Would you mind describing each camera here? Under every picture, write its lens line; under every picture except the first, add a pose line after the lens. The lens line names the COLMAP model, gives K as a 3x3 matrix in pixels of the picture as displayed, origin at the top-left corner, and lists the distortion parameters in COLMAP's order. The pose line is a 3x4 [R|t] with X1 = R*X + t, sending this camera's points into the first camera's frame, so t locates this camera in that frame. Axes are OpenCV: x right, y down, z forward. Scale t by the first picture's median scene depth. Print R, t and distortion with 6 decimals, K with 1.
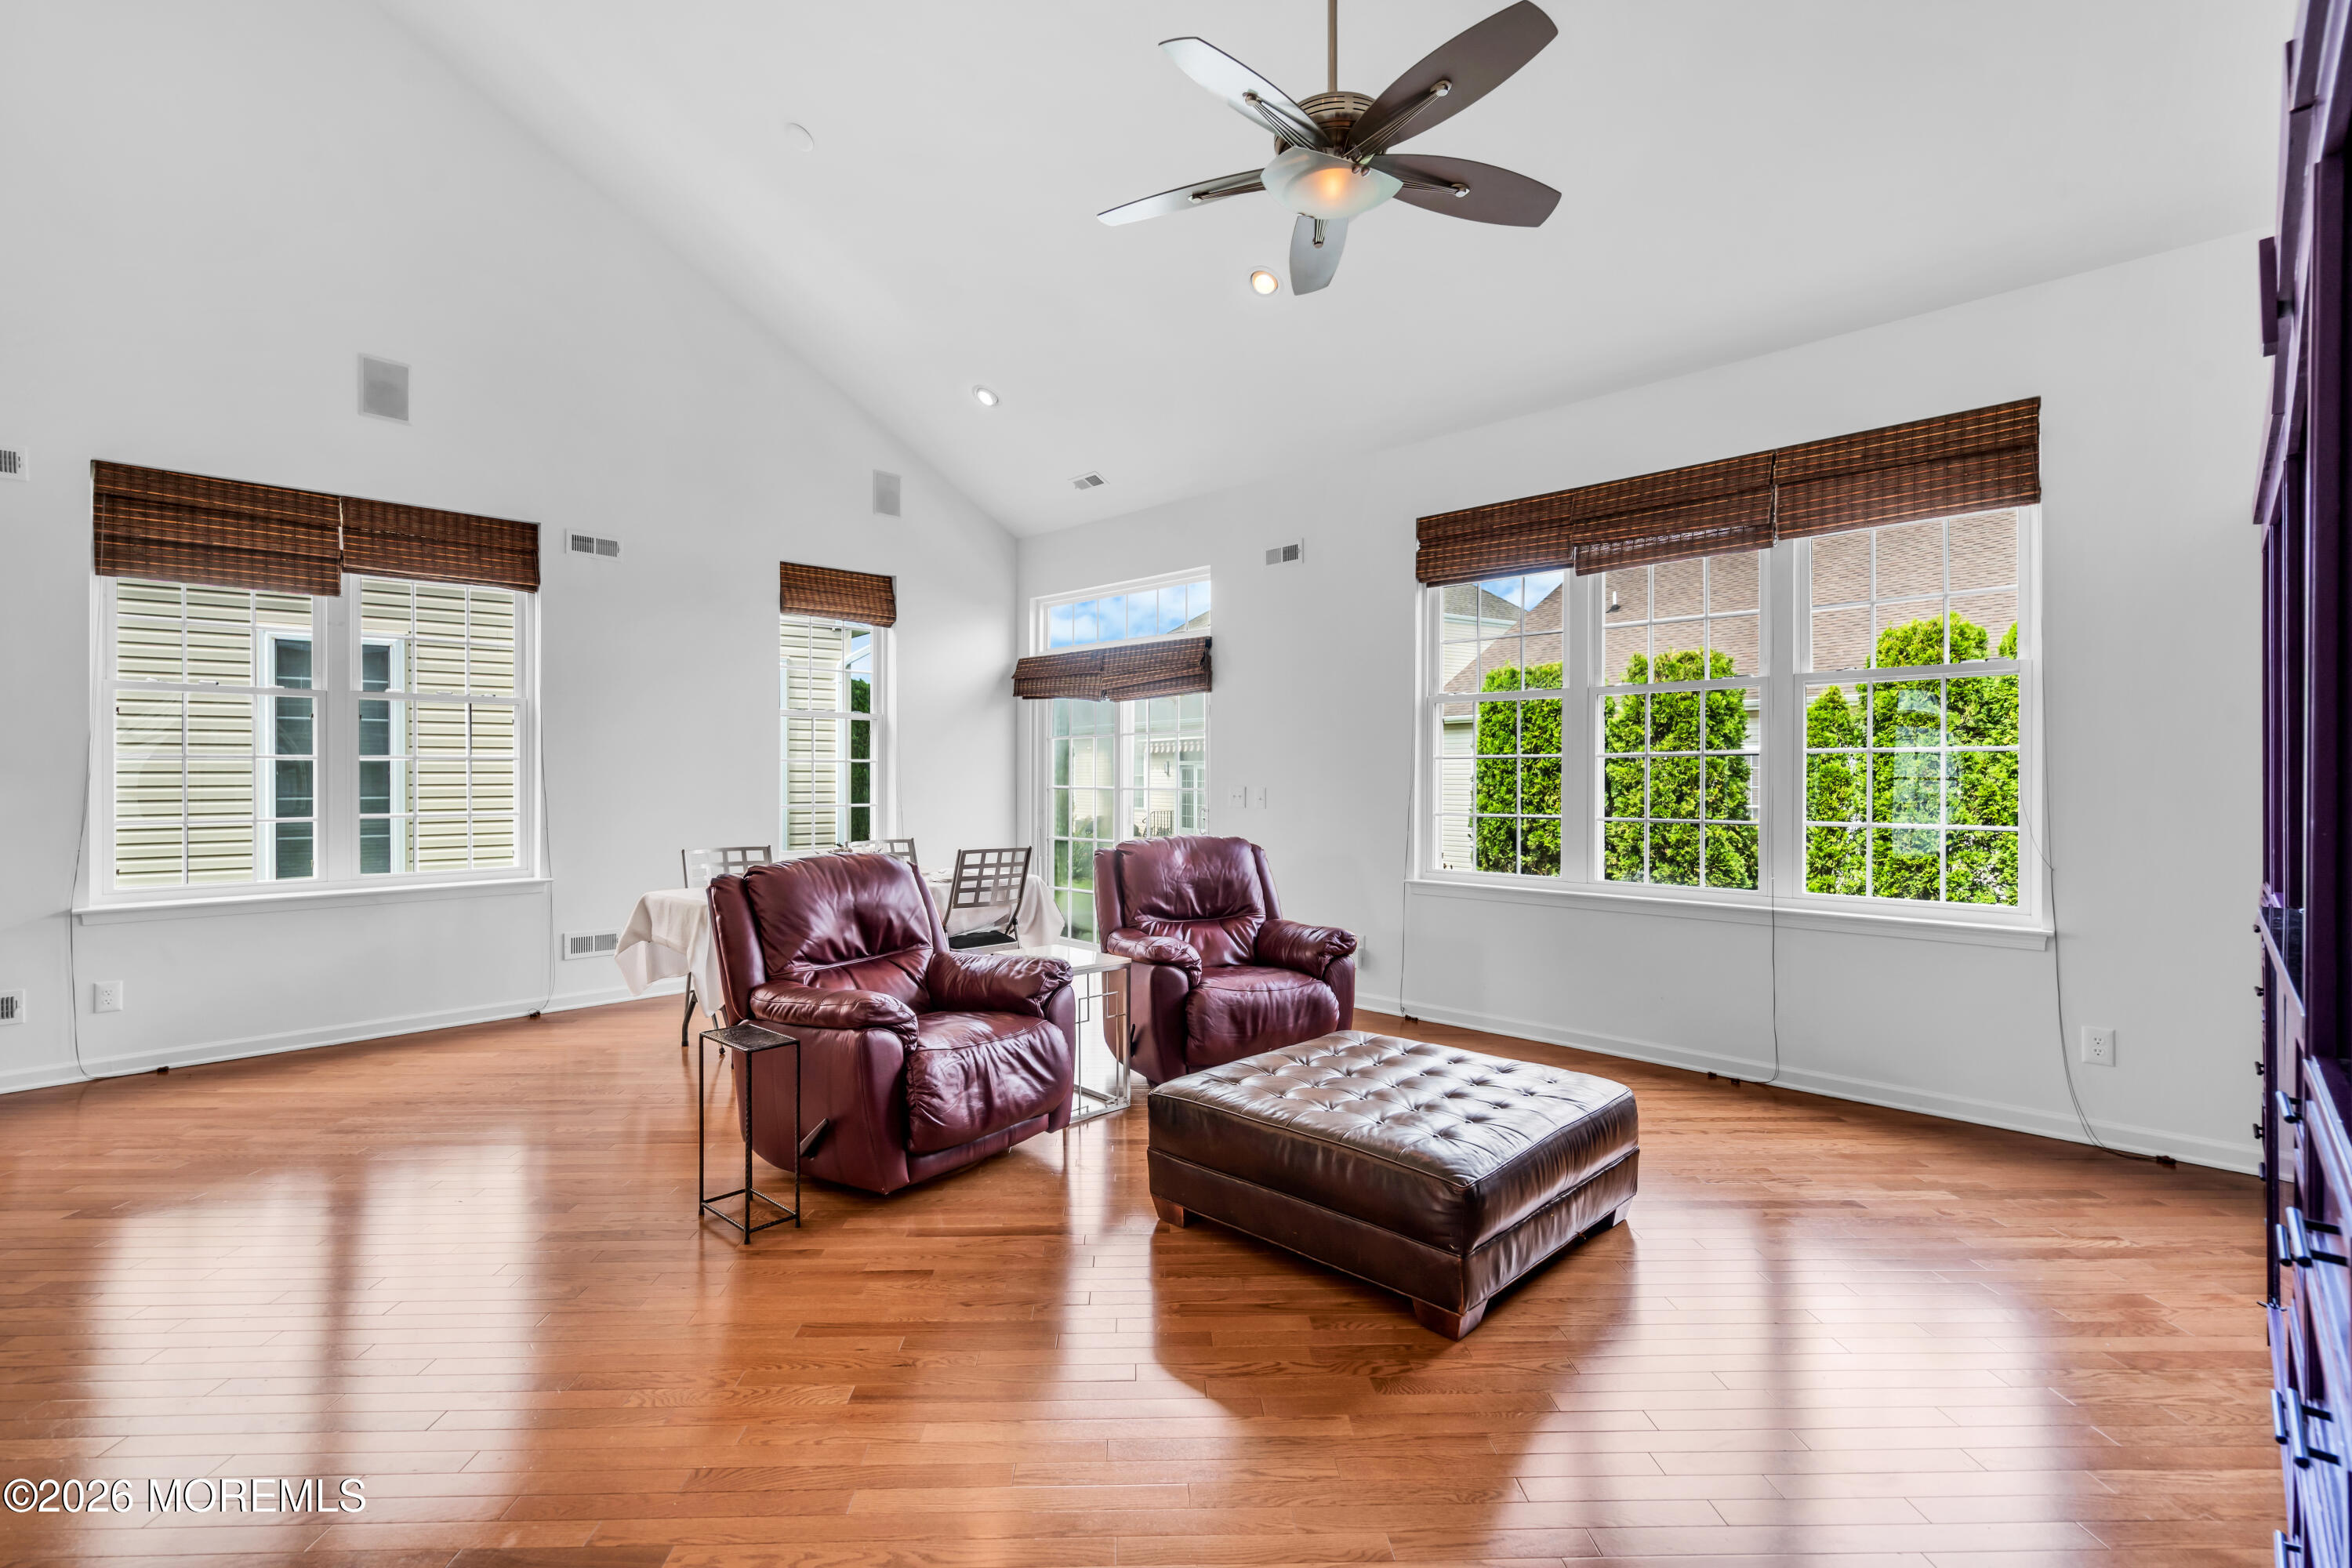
lens RADIAL K [[1069.2, 0, 1159.1], [0, 1069.2, 772.4], [0, 0, 1]] dist [-0.001467, 0.000093]
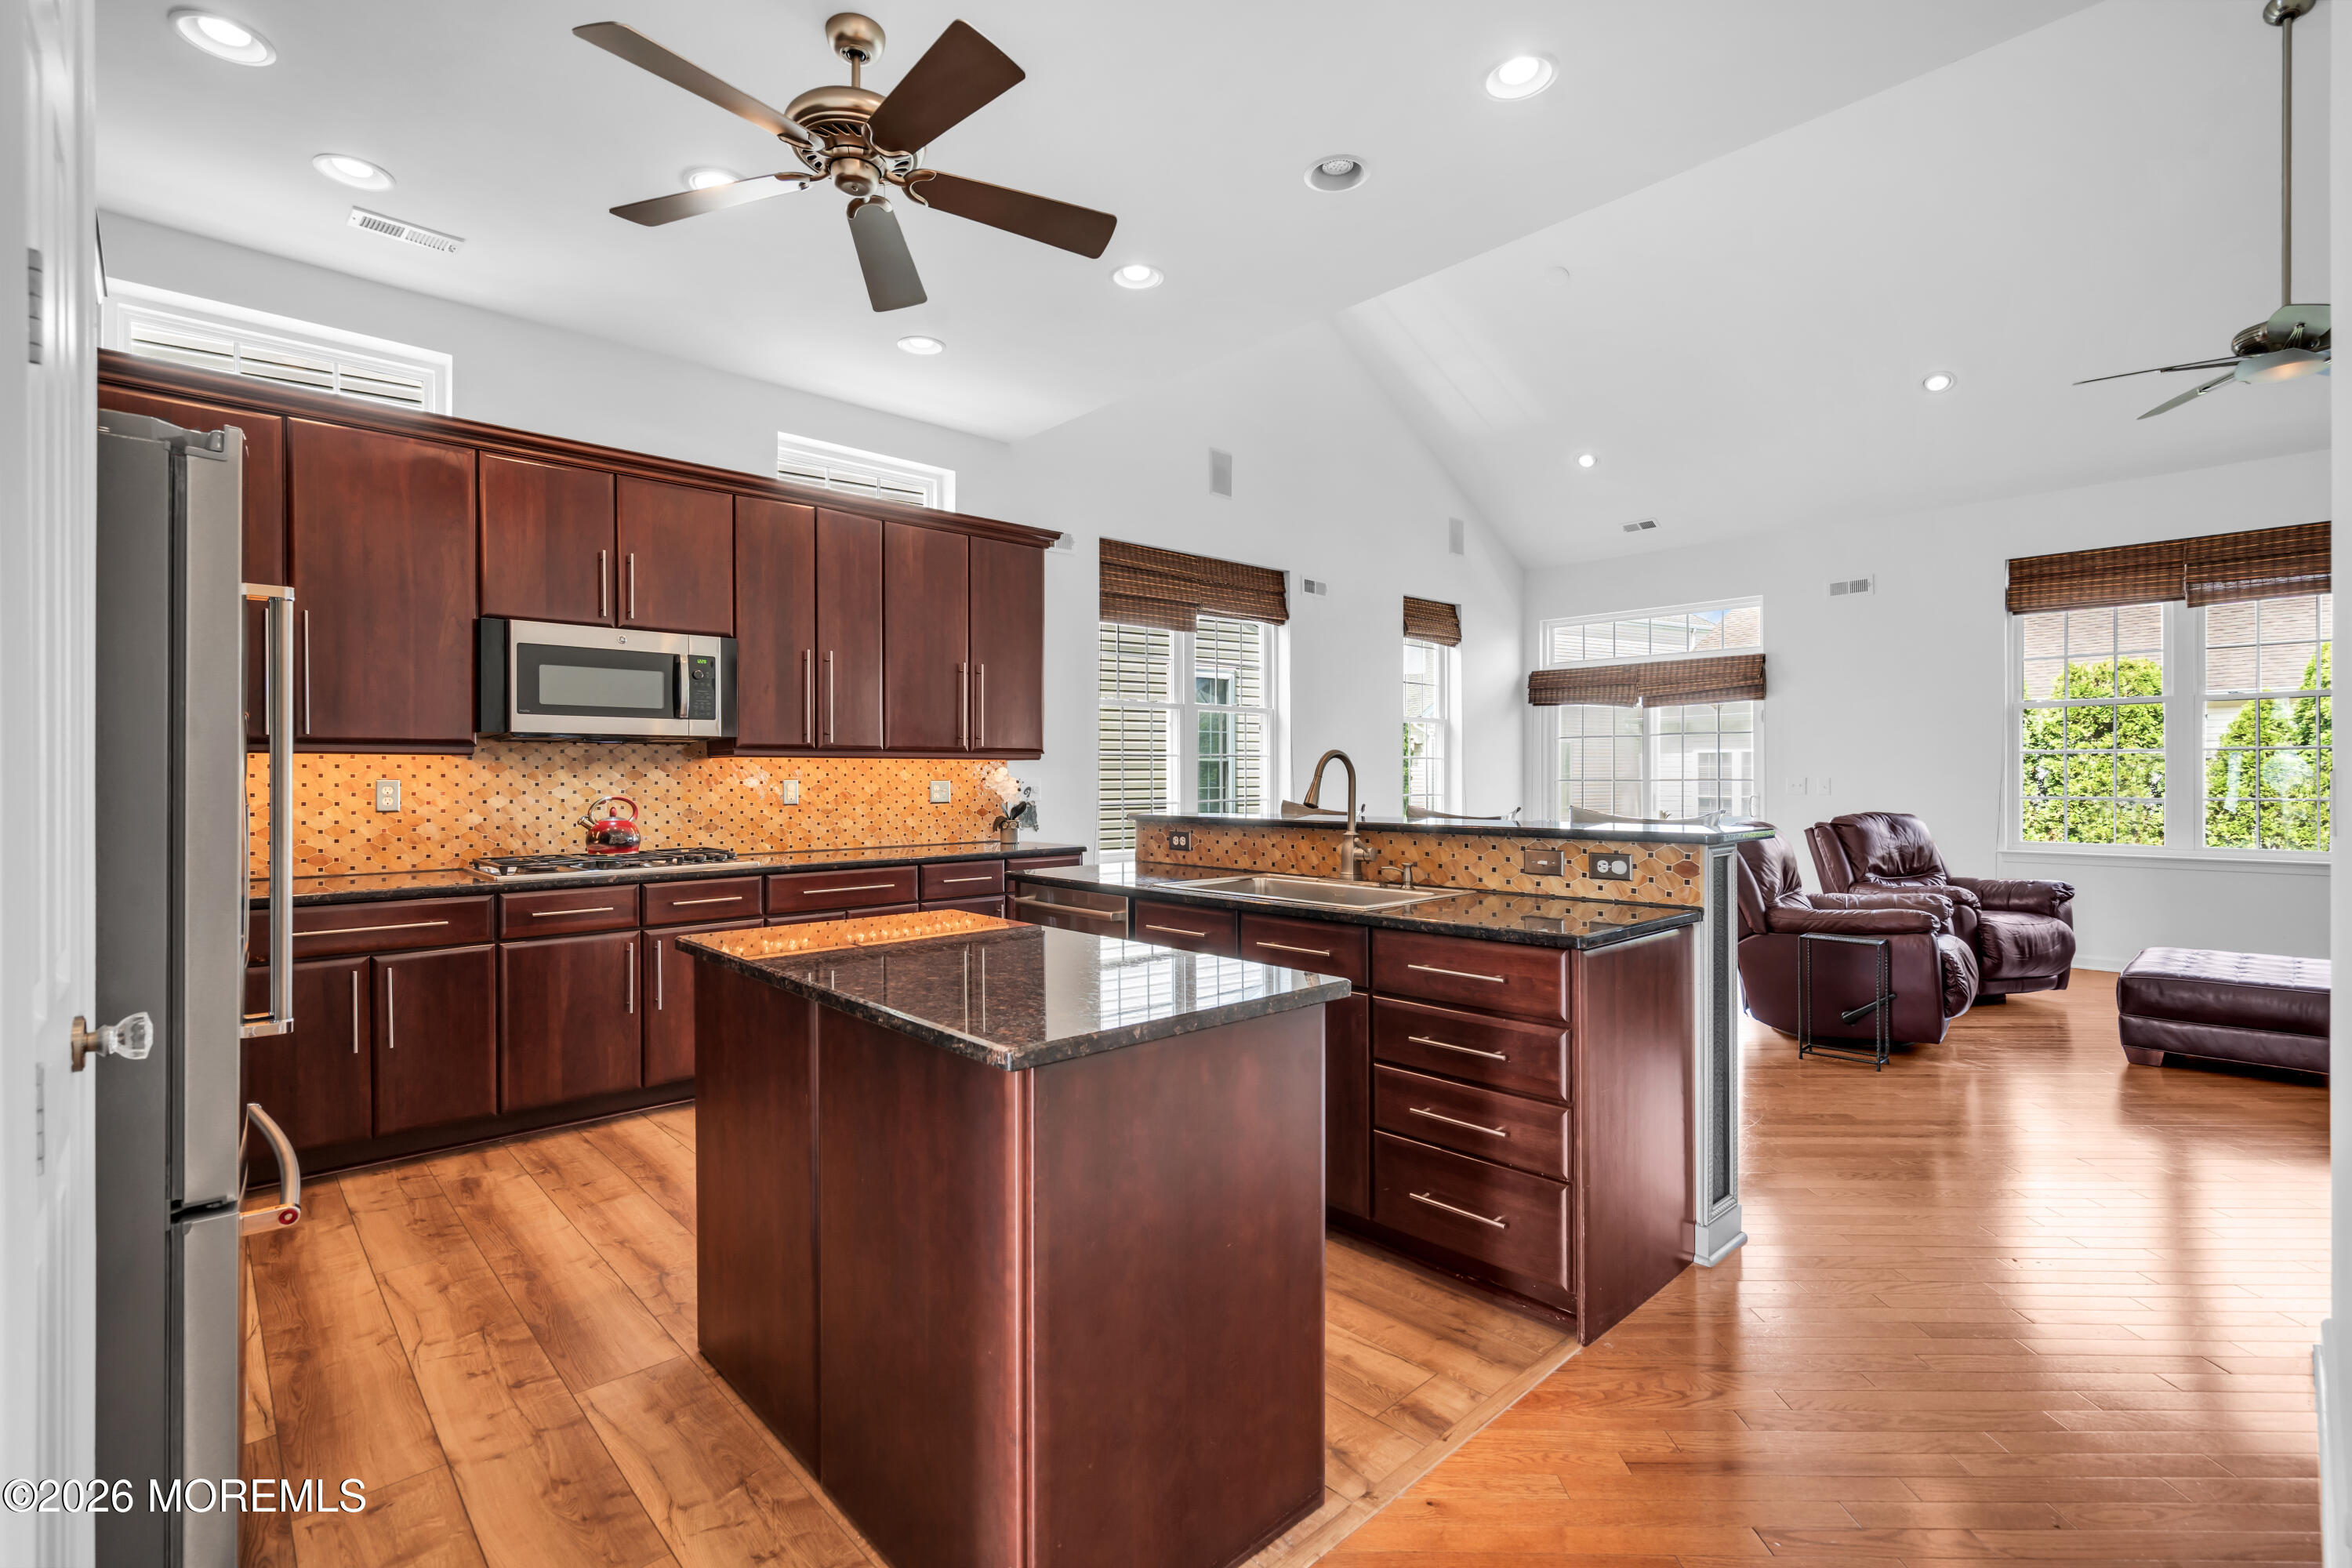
lens RADIAL K [[1069.2, 0, 1159.1], [0, 1069.2, 772.4], [0, 0, 1]] dist [-0.001467, 0.000093]
pose [[0.998597, -0.001791, -0.052915, -0.660861], [0.001726, 0.999998, -0.001280, 0.009542], [0.052917, 0.001187, 0.998598, -0.284638]]
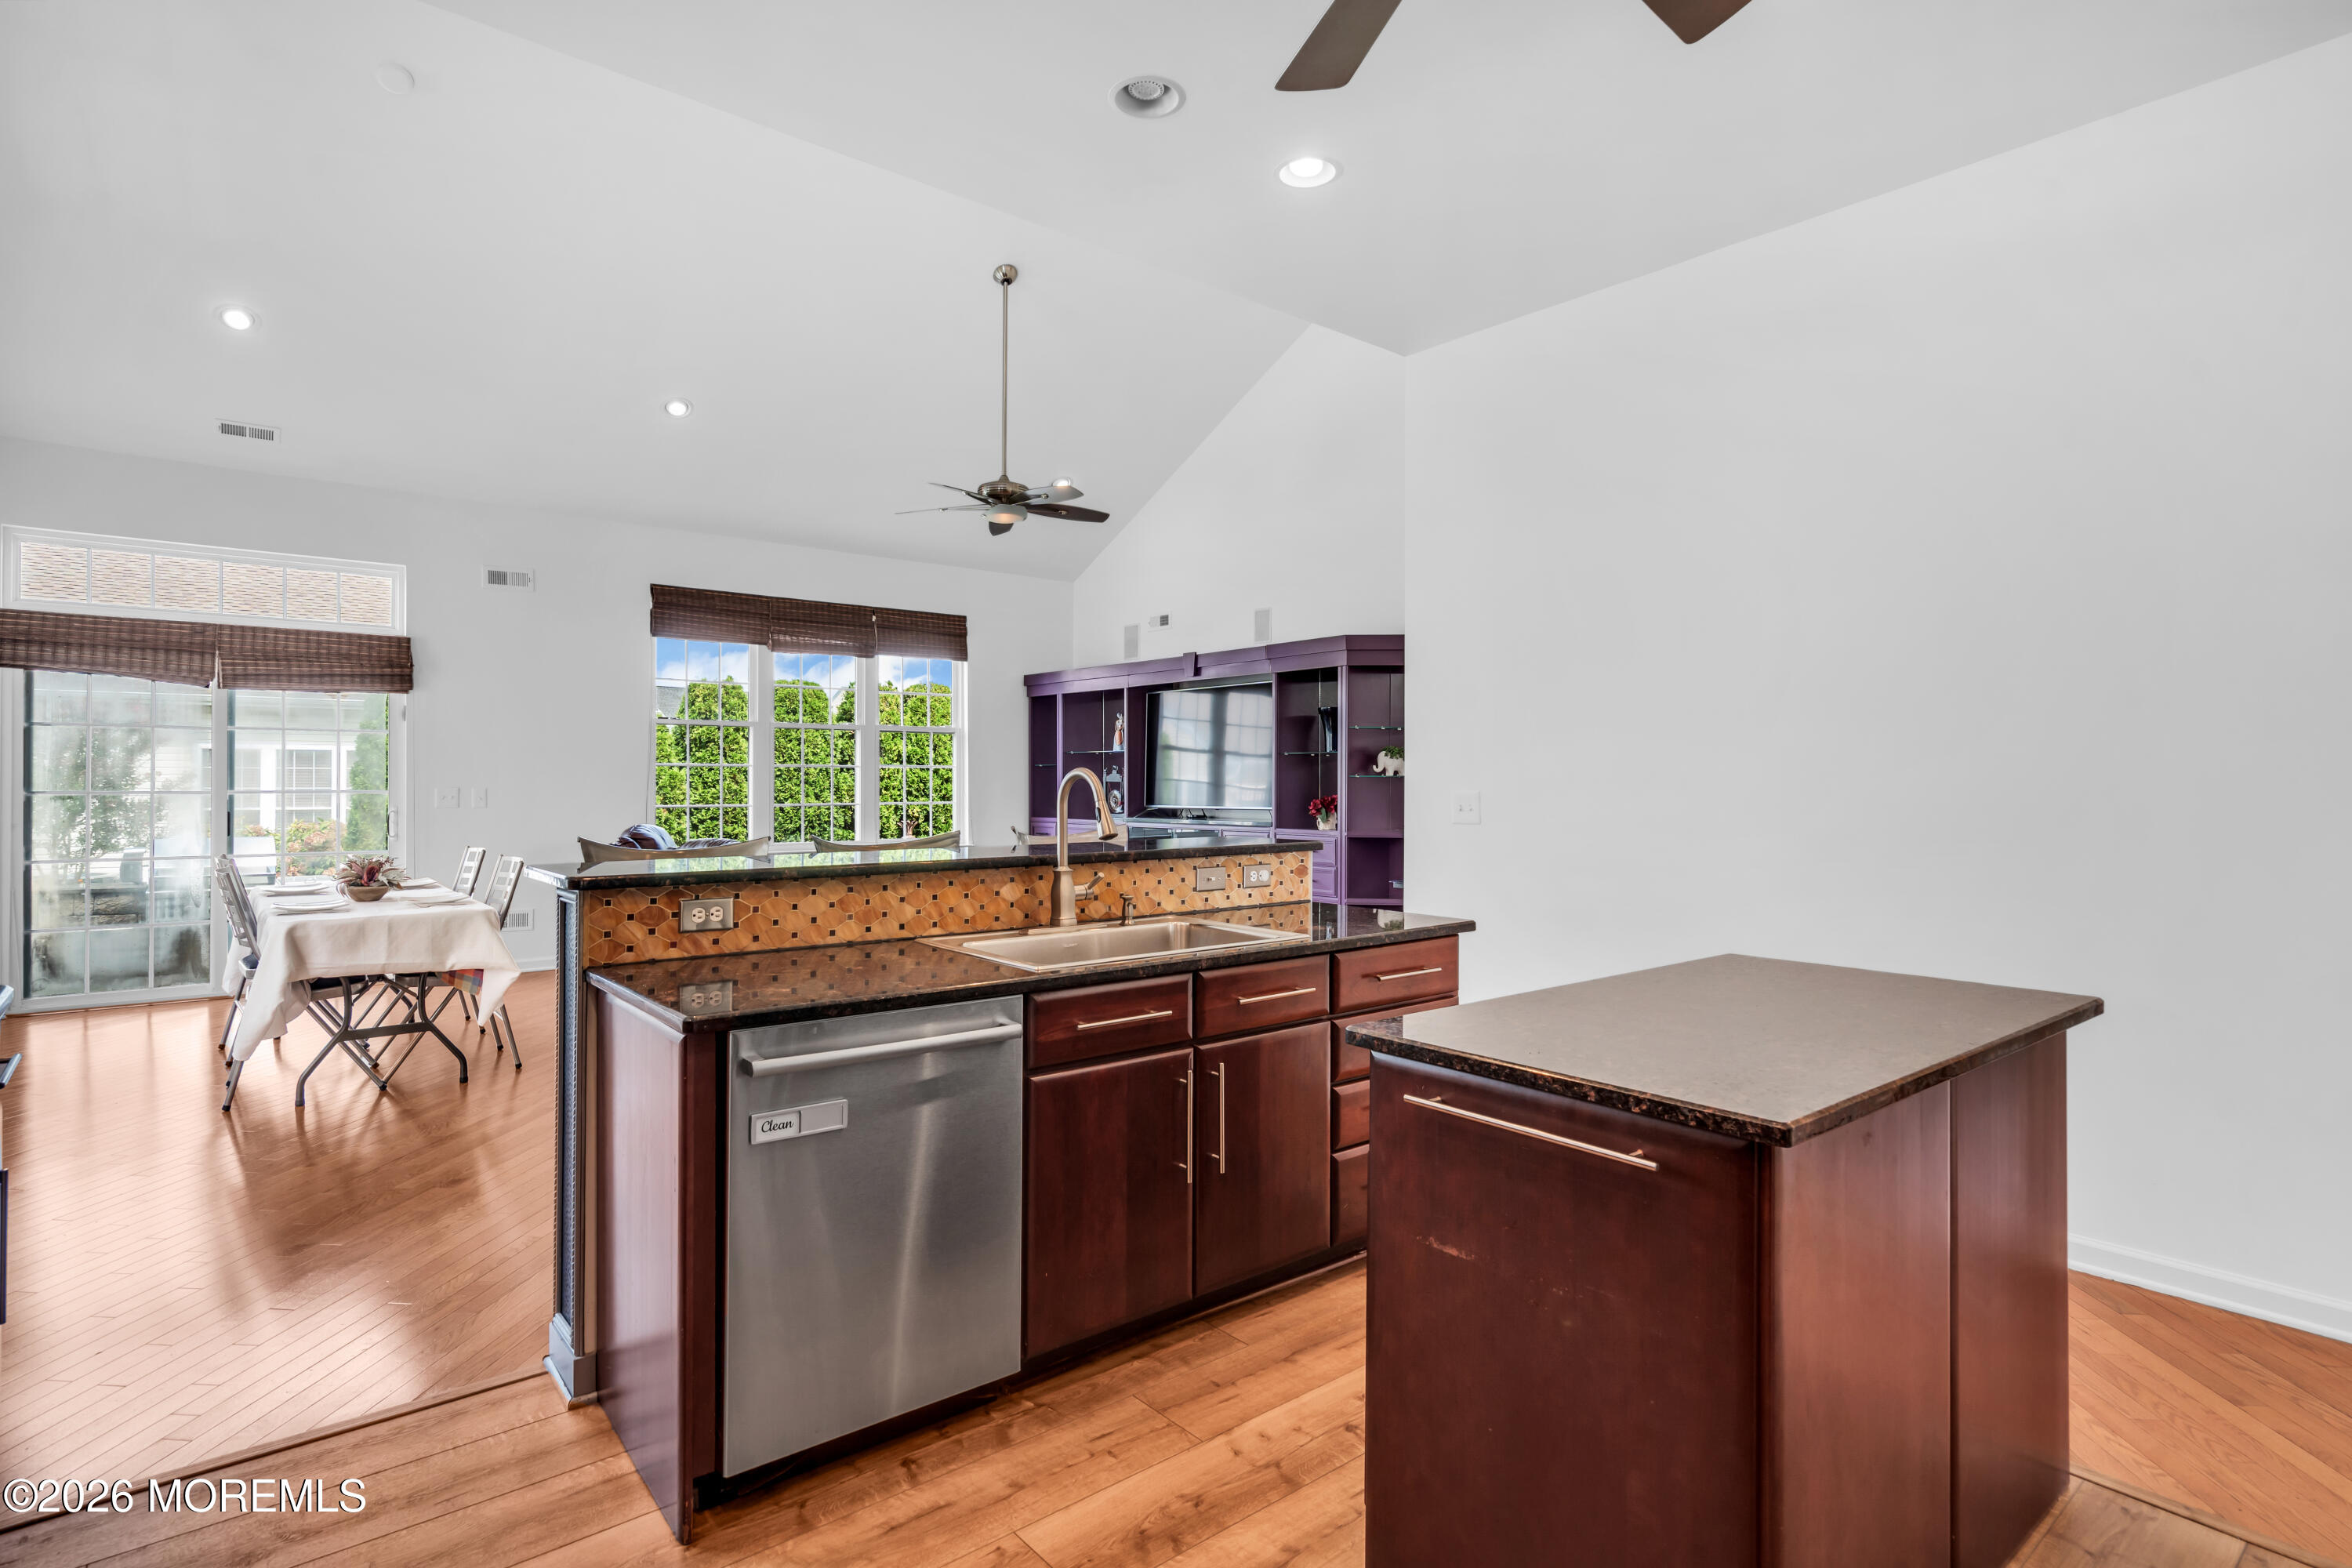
lens RADIAL K [[1159.2, 0, 1176.0], [0, 1159.2, 784.0], [0, 0, 1]] dist [0.002412, 0.001960]
pose [[0.099359, -0.001160, 0.995051, -1.097088], [-0.005715, 0.999982, 0.001736, 0.003661], [-0.995035, -0.005860, 0.099351, 0.209316]]
